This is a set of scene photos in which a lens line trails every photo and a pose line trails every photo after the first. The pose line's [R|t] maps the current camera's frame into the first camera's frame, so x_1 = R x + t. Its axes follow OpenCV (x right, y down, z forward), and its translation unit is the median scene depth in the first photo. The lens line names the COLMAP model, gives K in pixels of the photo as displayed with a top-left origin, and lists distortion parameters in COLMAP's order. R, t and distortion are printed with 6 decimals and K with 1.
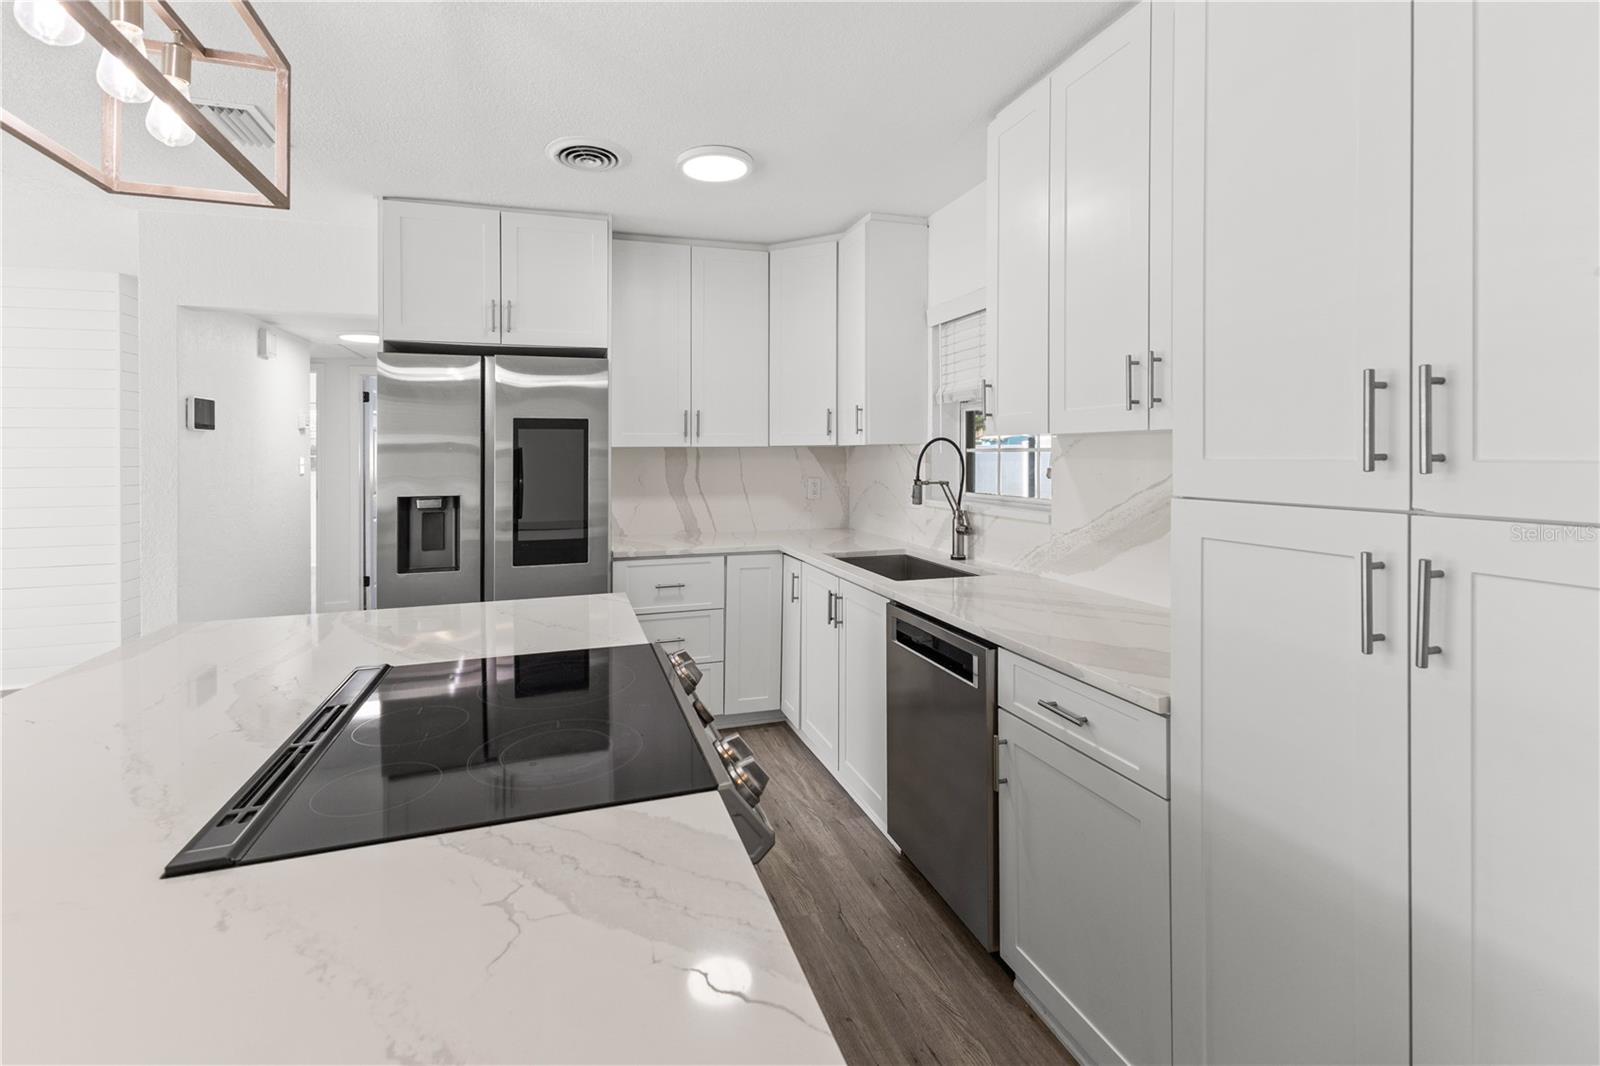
lens RADIAL K [[733.6, 0, 759.7], [0, 733.6, 459.8], [0, 0, 1]] dist [0.007582, -0.000666]
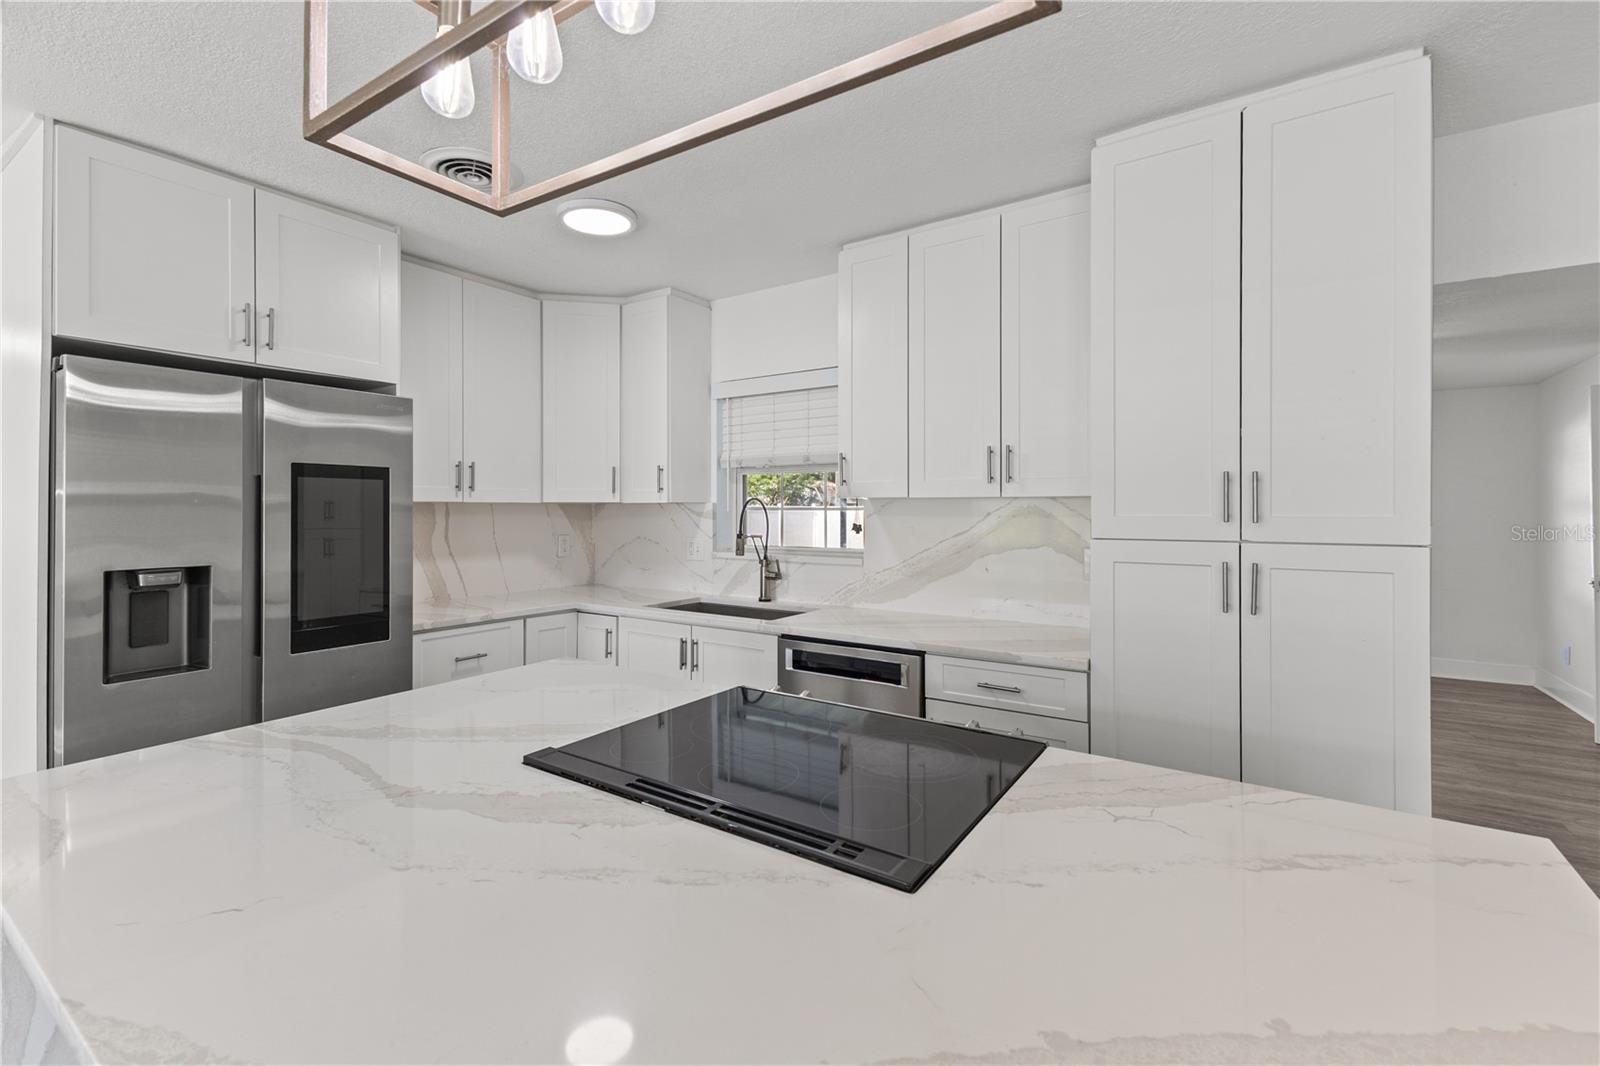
lens RADIAL K [[733.6, 0, 781.2], [0, 733.6, 513.5], [0, 0, 1]] dist [0.007582, -0.000666]
pose [[0.769608, 0.003096, 0.638509, -0.431955], [-0.000107, 0.999989, -0.004719, 0.000537], [-0.638517, 0.003563, 0.769600, 0.071178]]
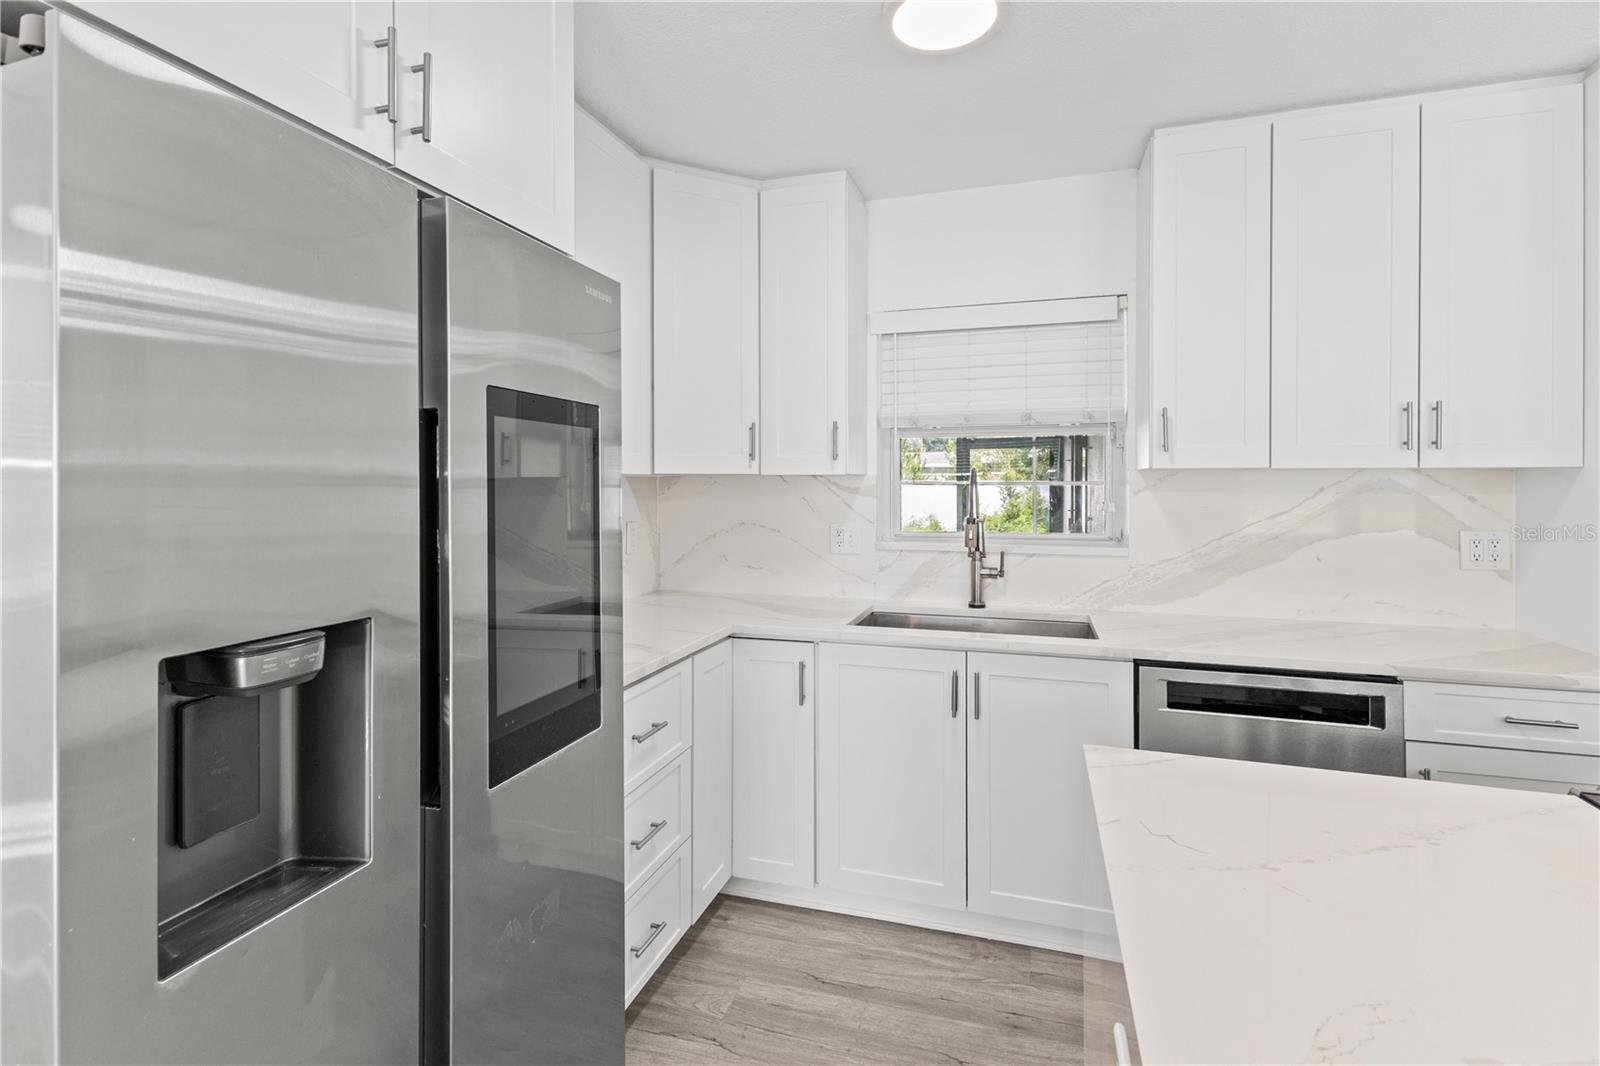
lens RADIAL K [[733.6, 0, 767.2], [0, 733.6, 496.8], [0, 0, 1]] dist [0.007582, -0.000666]
pose [[0.535666, -0.005354, 0.844413, -0.566520], [0.003257, 0.999986, 0.004274, -0.000933], [-0.844424, 0.000460, 0.535676, 0.691769]]
